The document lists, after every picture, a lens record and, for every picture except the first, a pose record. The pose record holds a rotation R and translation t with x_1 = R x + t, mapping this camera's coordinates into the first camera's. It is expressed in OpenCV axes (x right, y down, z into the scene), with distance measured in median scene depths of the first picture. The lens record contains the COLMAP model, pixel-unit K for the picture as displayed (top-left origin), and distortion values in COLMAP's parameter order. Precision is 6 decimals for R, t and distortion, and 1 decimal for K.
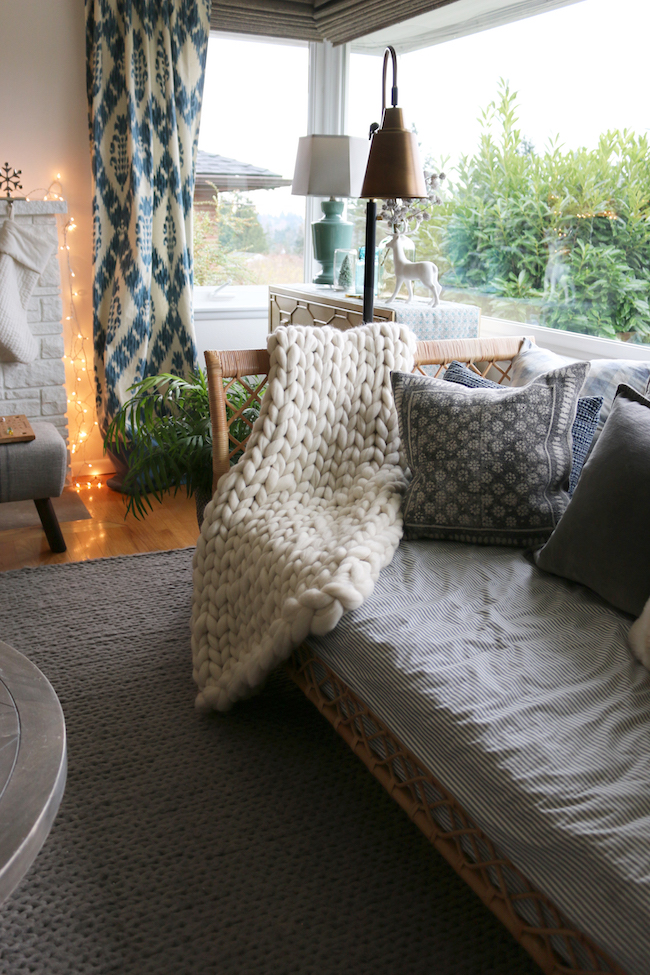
lens RADIAL K [[825.4, 0, 325.0], [0, 825.4, 487.5], [0, 0, 1]] dist [-0.161802, 0.129171]
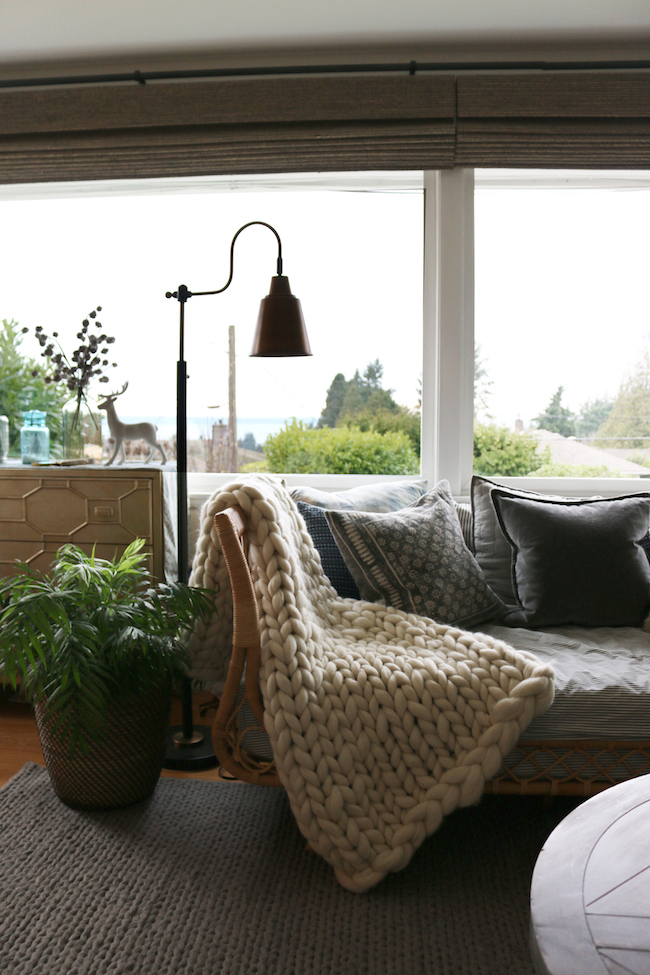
lens RADIAL K [[794.5, 0, 319.5], [0, 794.5, 486.4], [0, 0, 1]] dist [-0.165224, 0.130520]
pose [[0.518111, -0.094182, 0.850112, -0.515679], [0.270534, 0.960936, -0.058420, -0.072996], [-0.811402, 0.260252, 0.523351, 0.287620]]
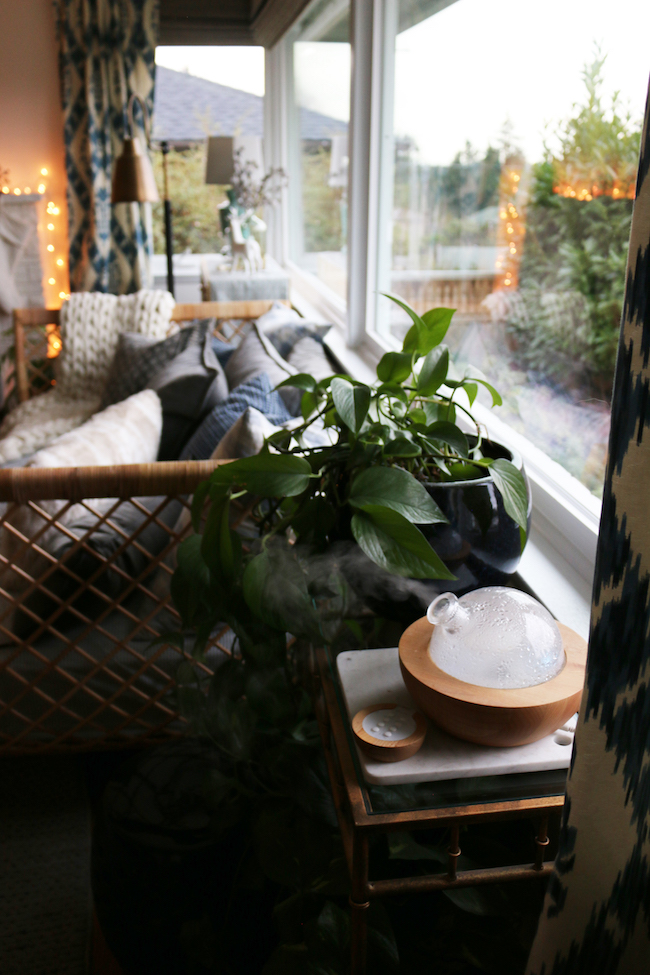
lens RADIAL K [[878.3, 0, 320.8], [0, 878.3, 489.1], [0, 0, 1]] dist [-0.151813, 0.126025]
pose [[0.952724, 0.086698, -0.291205, 0.559039], [-0.075820, 0.995943, 0.048454, 0.027005], [0.294225, -0.024084, 0.955433, -0.219707]]
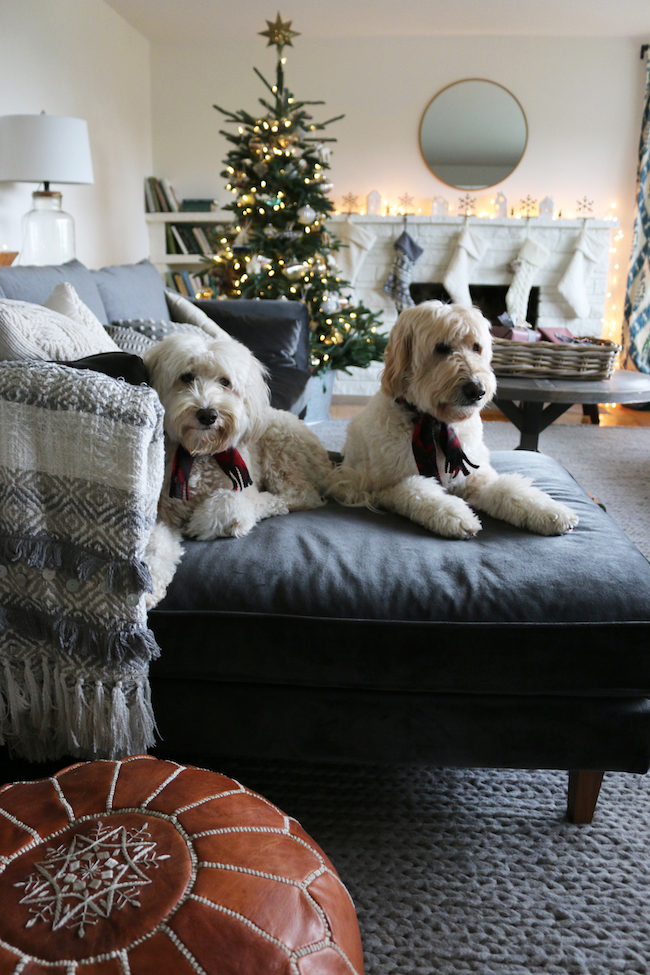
lens RADIAL K [[794.5, 0, 319.5], [0, 794.5, 486.4], [0, 0, 1]] dist [-0.165224, 0.130520]
pose [[0.850949, 0.126486, -0.509792, 0.017668], [-0.151915, 0.988358, -0.008353, 0.271466], [0.502800, 0.084553, 0.860257, -0.574651]]
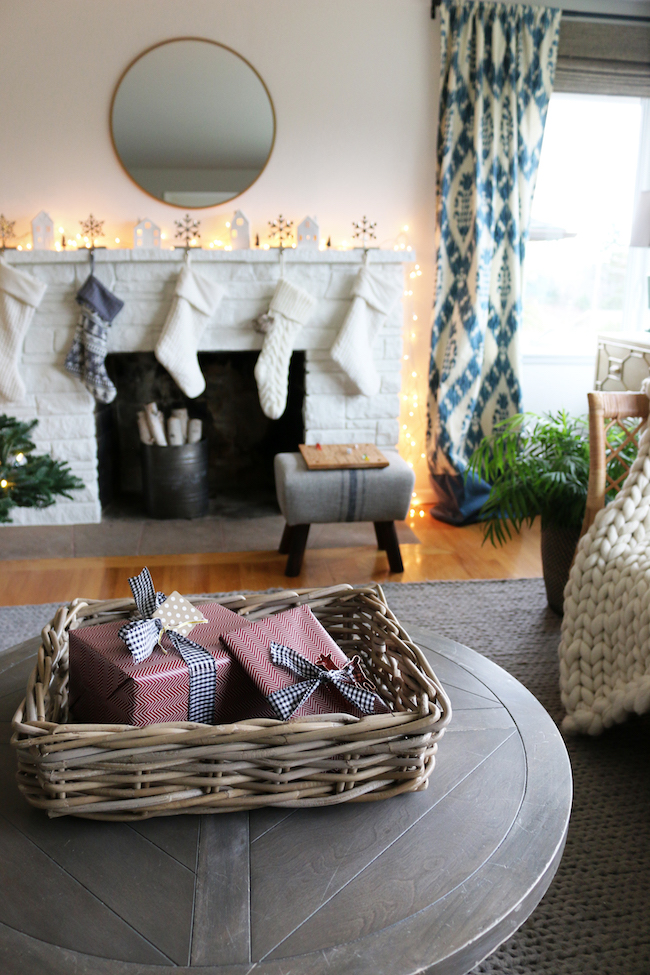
lens RADIAL K [[794.5, 0, 319.5], [0, 794.5, 486.4], [0, 0, 1]] dist [-0.165224, 0.130520]
pose [[0.952745, 0.064194, -0.296912, -0.108090], [-0.078789, 0.996188, -0.037442, 0.012346], [0.293377, 0.059066, 0.954170, -0.036074]]
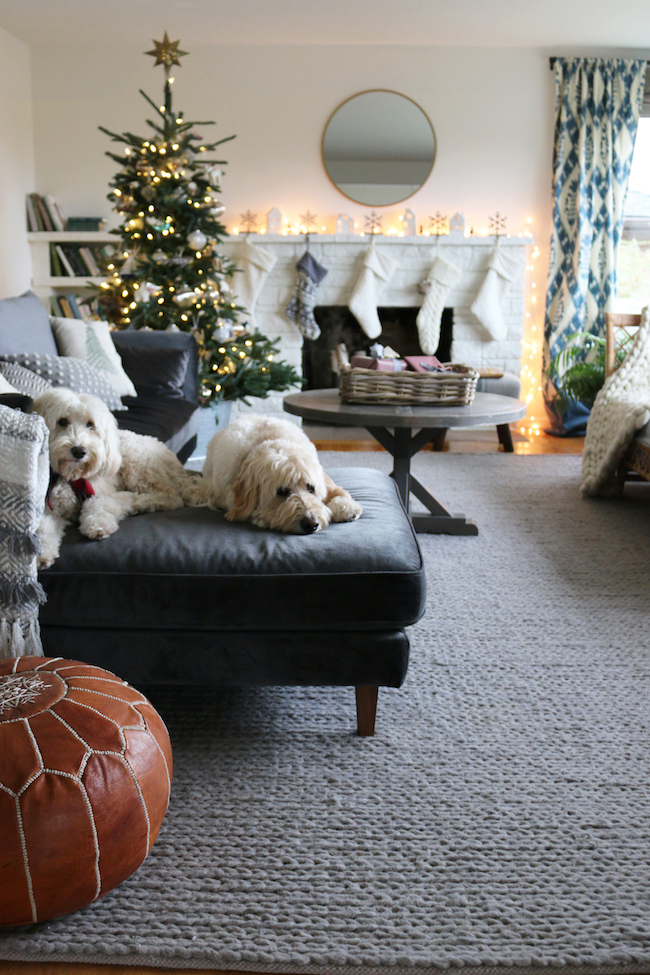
lens RADIAL K [[1013.4, 0, 319.6], [0, 1013.4, 485.9], [0, 0, 1]] dist [-0.144163, 0.167100]
pose [[0.885427, 0.079689, -0.457896, 0.220899], [-0.129310, 0.988531, -0.078007, 0.306870], [0.446428, 0.128280, 0.885577, -0.791789]]
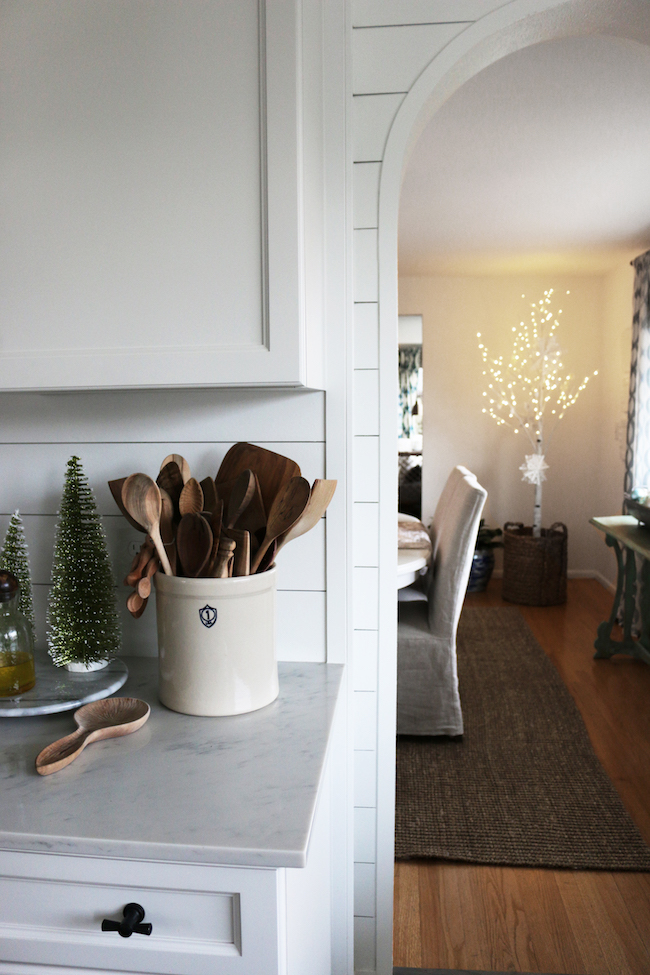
lens RADIAL K [[794.5, 0, 319.5], [0, 794.5, 486.4], [0, 0, 1]] dist [-0.165224, 0.130520]
pose [[0.848309, 0.023829, -0.528966, 1.528371], [-0.134543, 0.975900, -0.171805, 0.725252], [0.512124, 0.216913, 0.831071, -2.385435]]
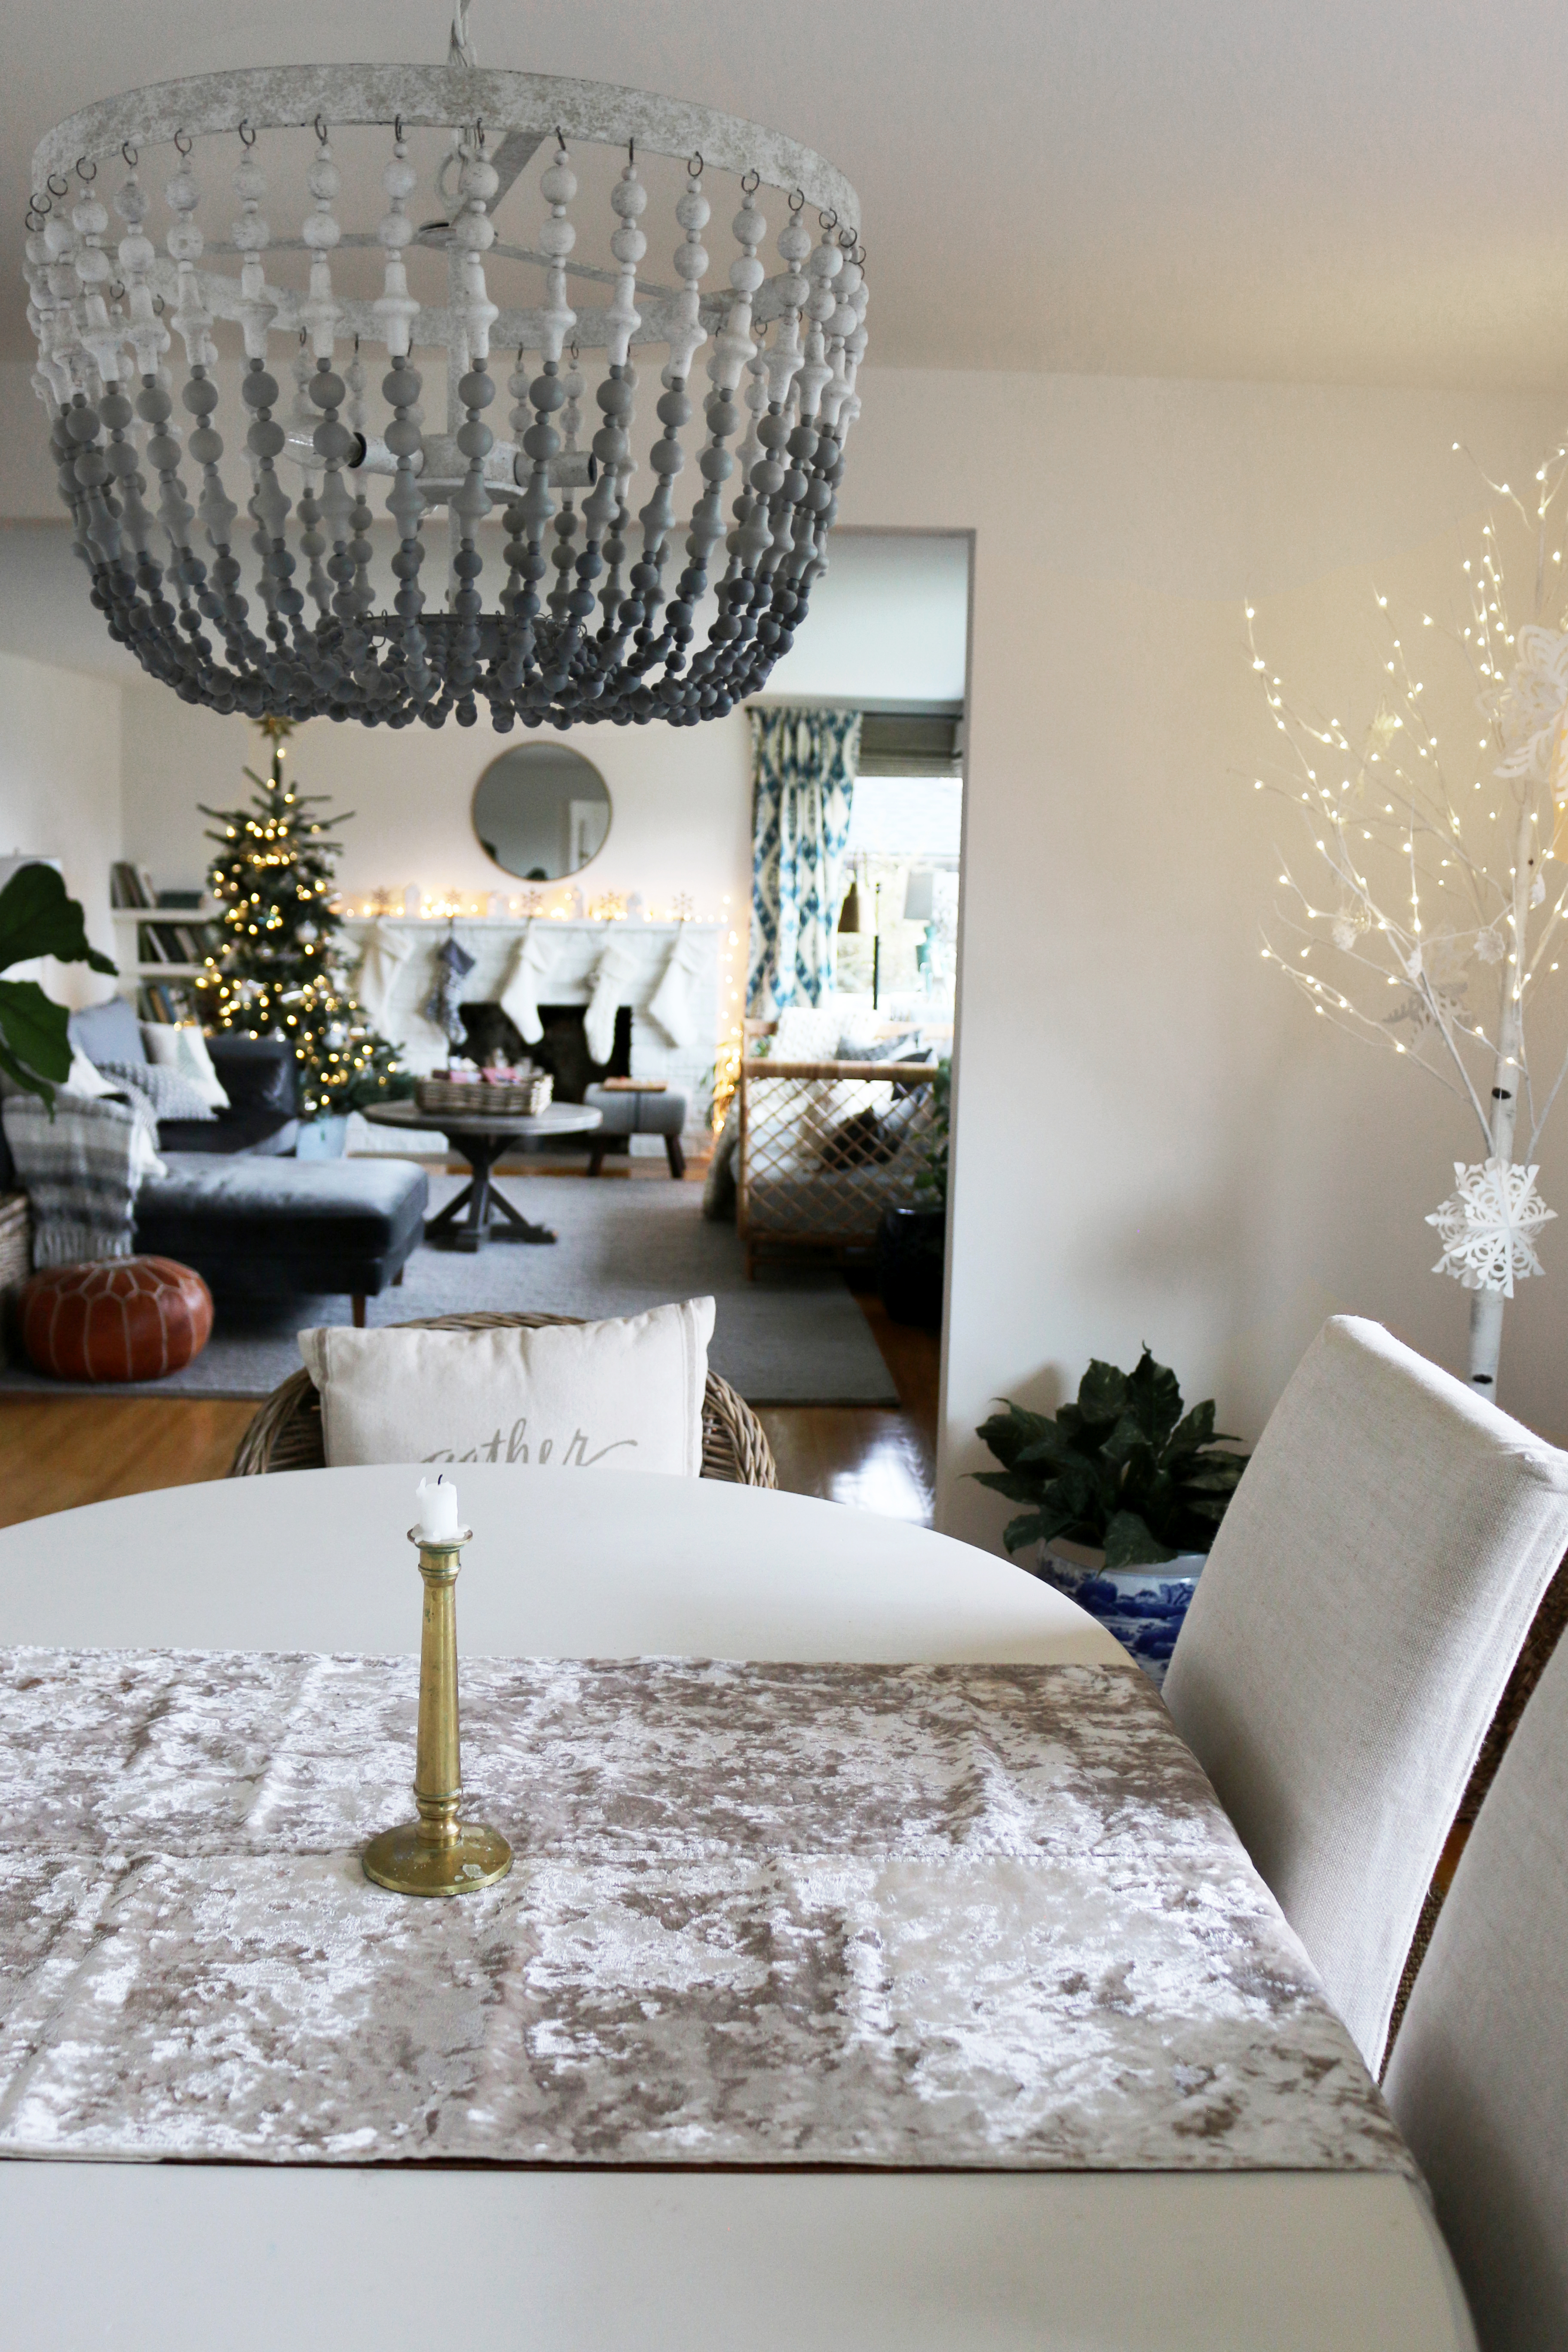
lens RADIAL K [[2118.7, 0, 773.8], [0, 2118.7, 1179.8], [0, 0, 1]] dist [-0.151813, 0.126025]
pose [[0.903476, 0.055078, -0.425086, 1.153794], [-0.130602, 0.979928, -0.150611, 0.519875], [0.408259, 0.191590, 0.892535, -1.815928]]
